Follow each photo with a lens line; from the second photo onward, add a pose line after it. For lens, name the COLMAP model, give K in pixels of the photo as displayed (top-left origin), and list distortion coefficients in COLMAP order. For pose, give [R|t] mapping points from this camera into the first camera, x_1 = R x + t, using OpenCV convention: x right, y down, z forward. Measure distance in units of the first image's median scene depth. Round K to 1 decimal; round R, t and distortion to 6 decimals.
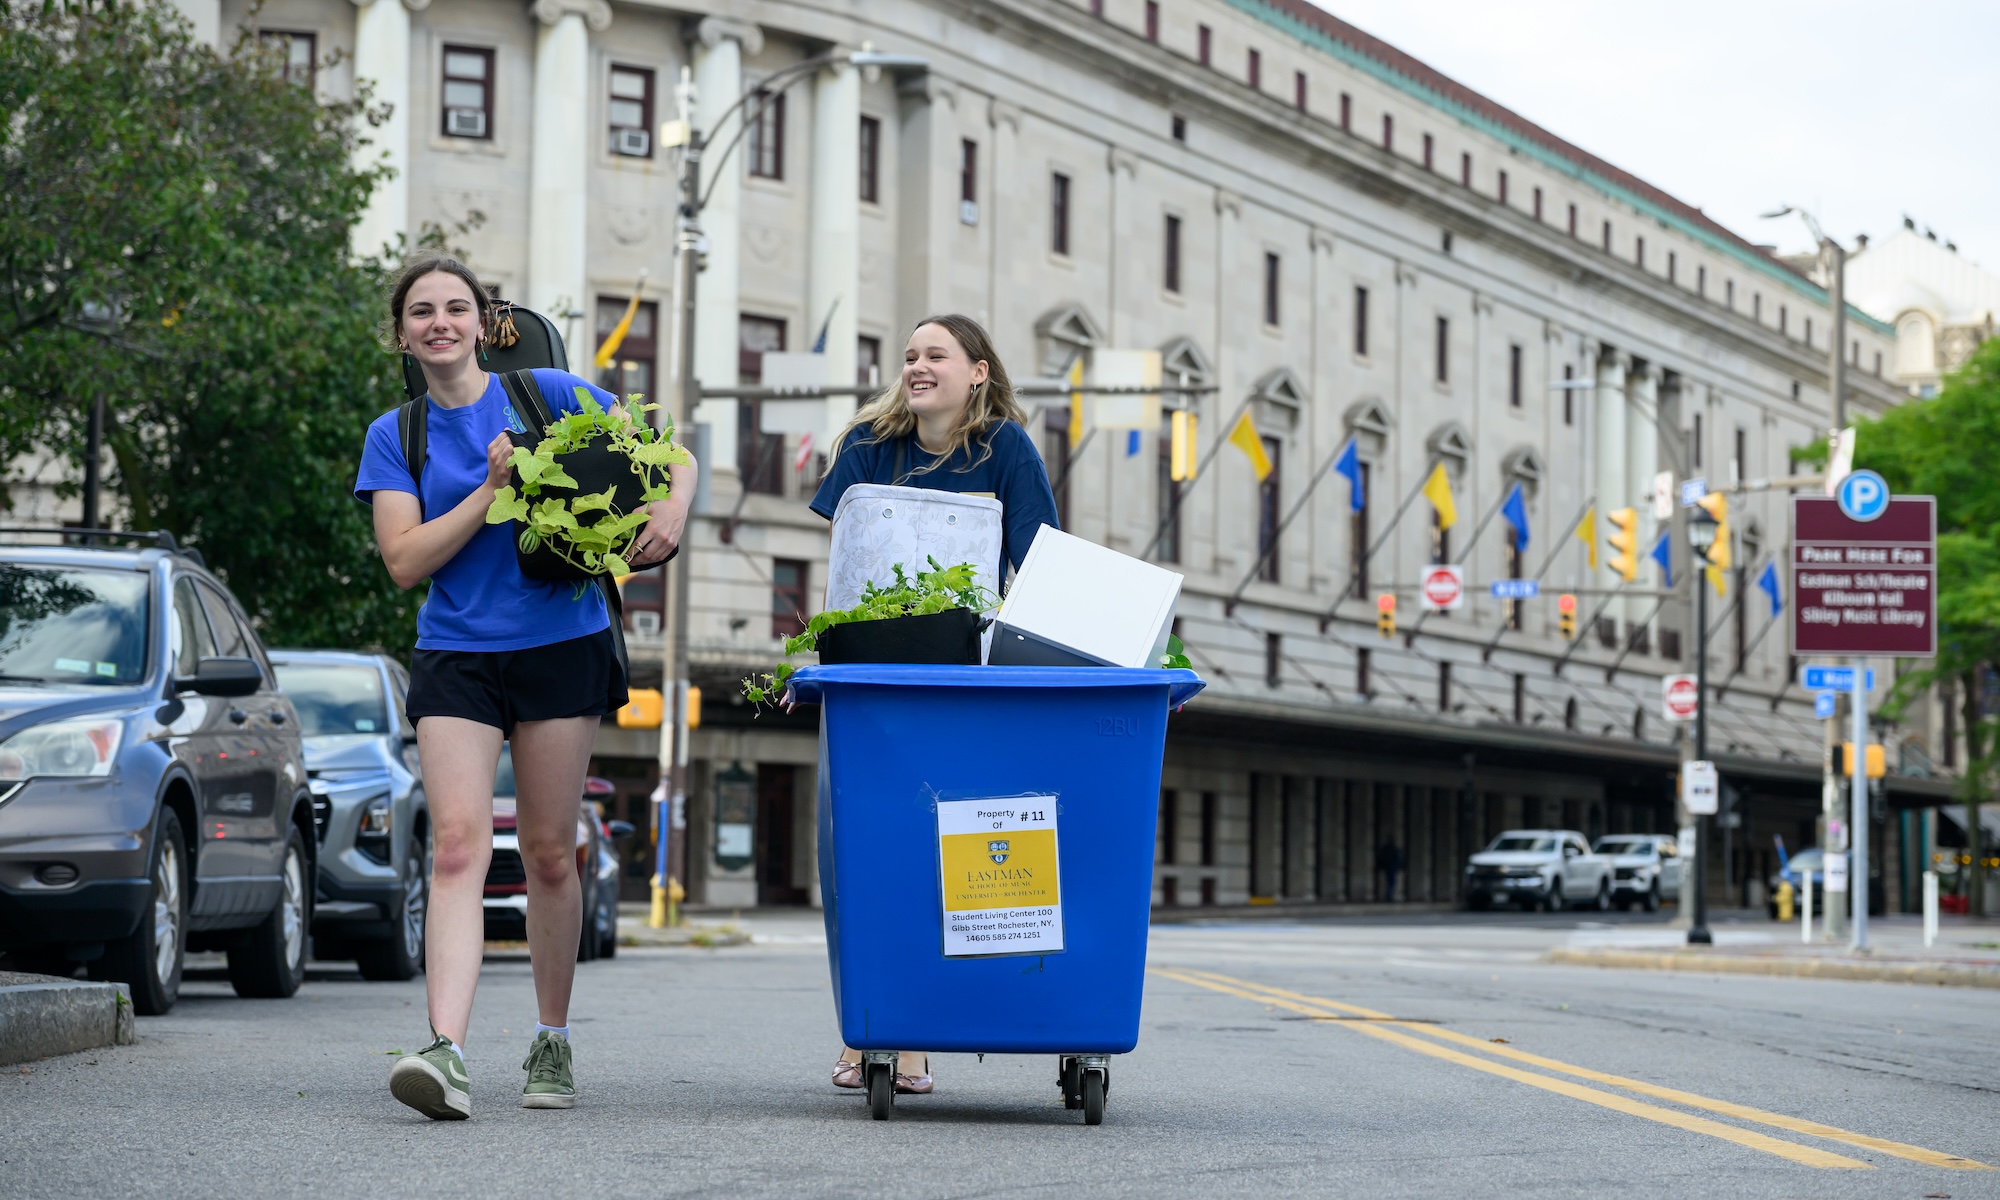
lens RADIAL K [[4518.4, 0, 1000.0], [0, 4518.4, 600.0], [0, 0, 1]] dist [0.005847, -0.028808]
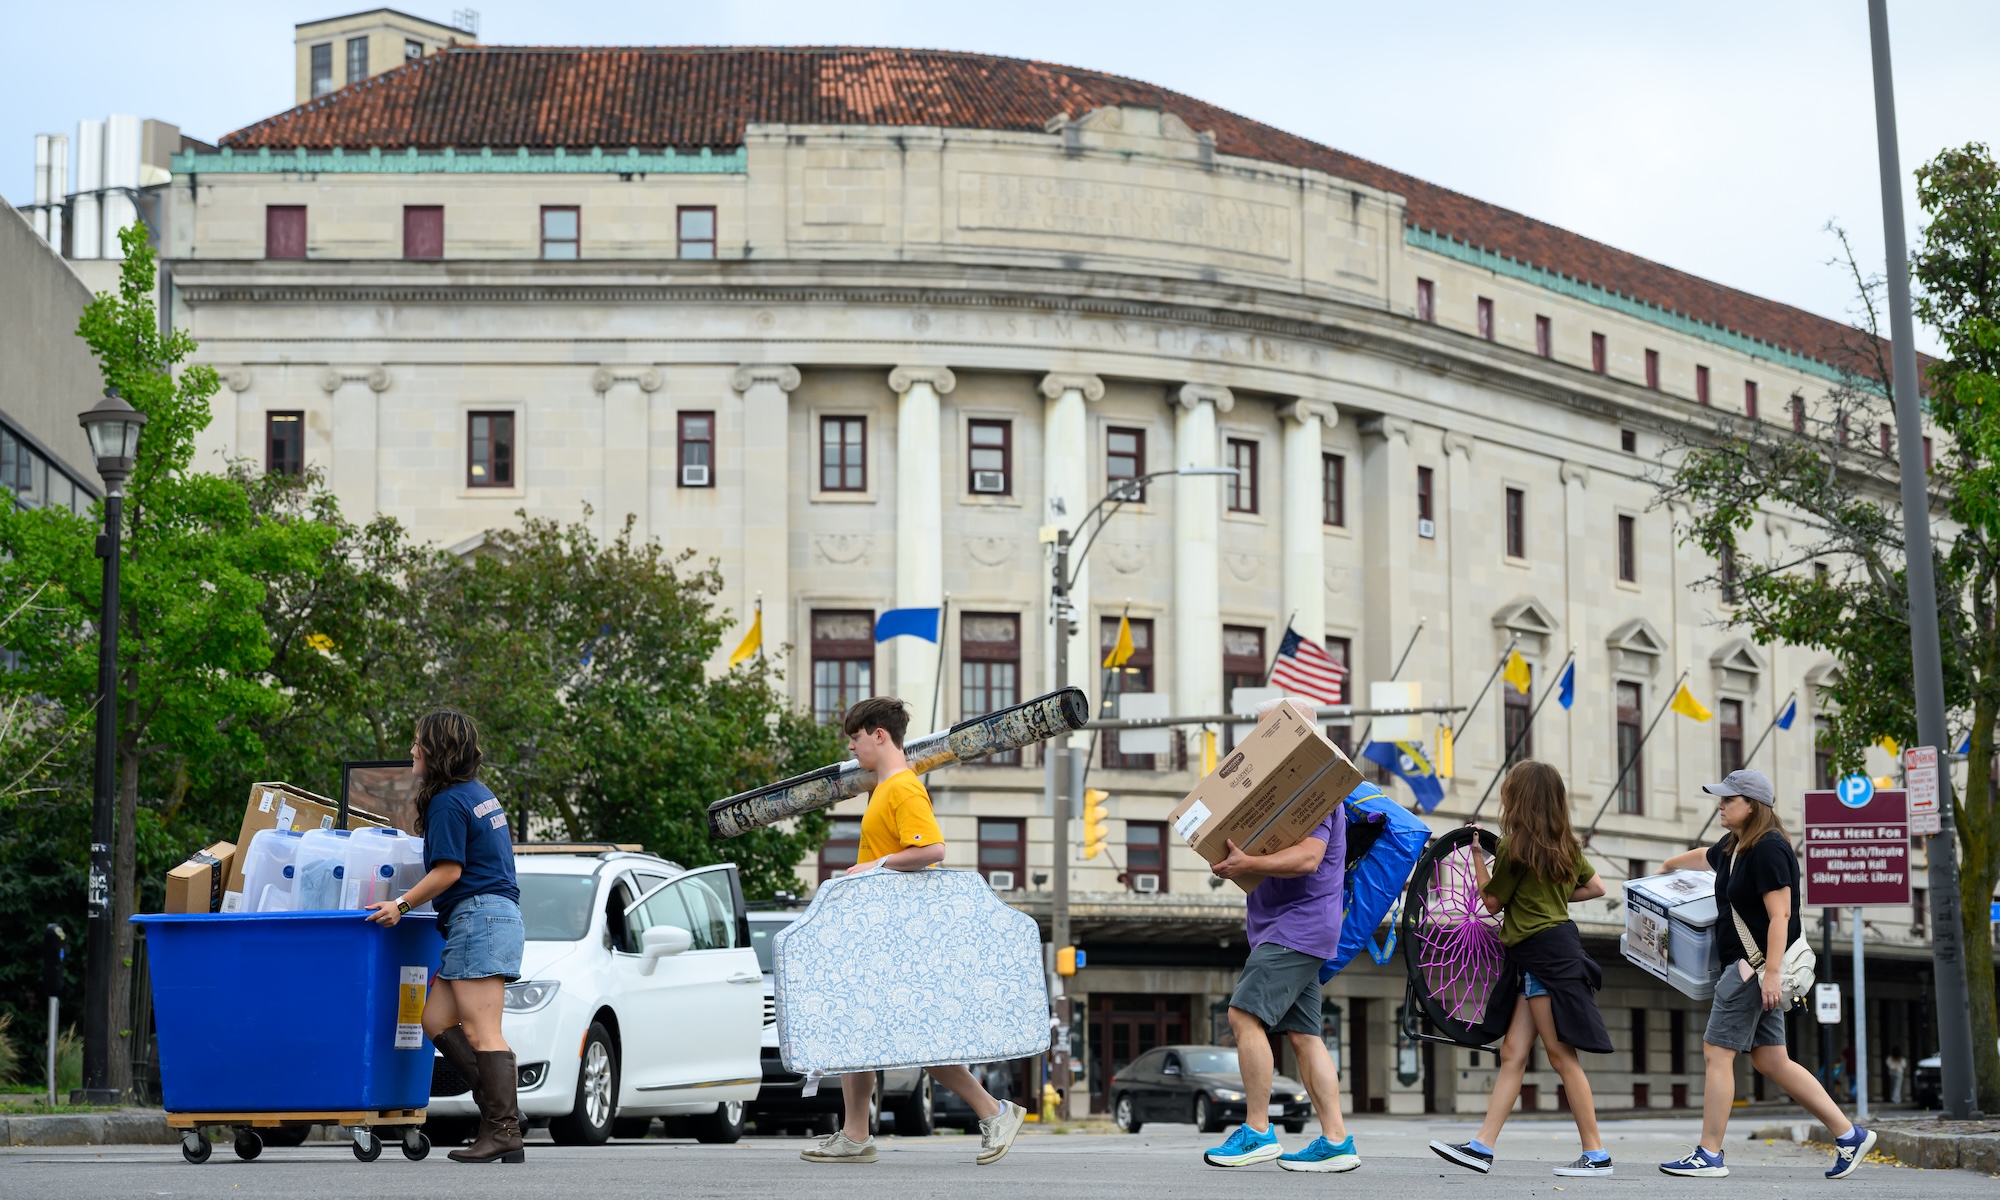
lens RADIAL K [[4550.2, 0, 1000.0], [0, 4550.2, 600.0], [0, 0, 1]] dist [-0.030651, -0.172460]
pose [[0.984700, -0.037354, -0.170207, 0.093813], [0.029048, 0.998275, -0.051030, -0.009628], [0.171820, 0.045305, 0.984086, -0.218823]]
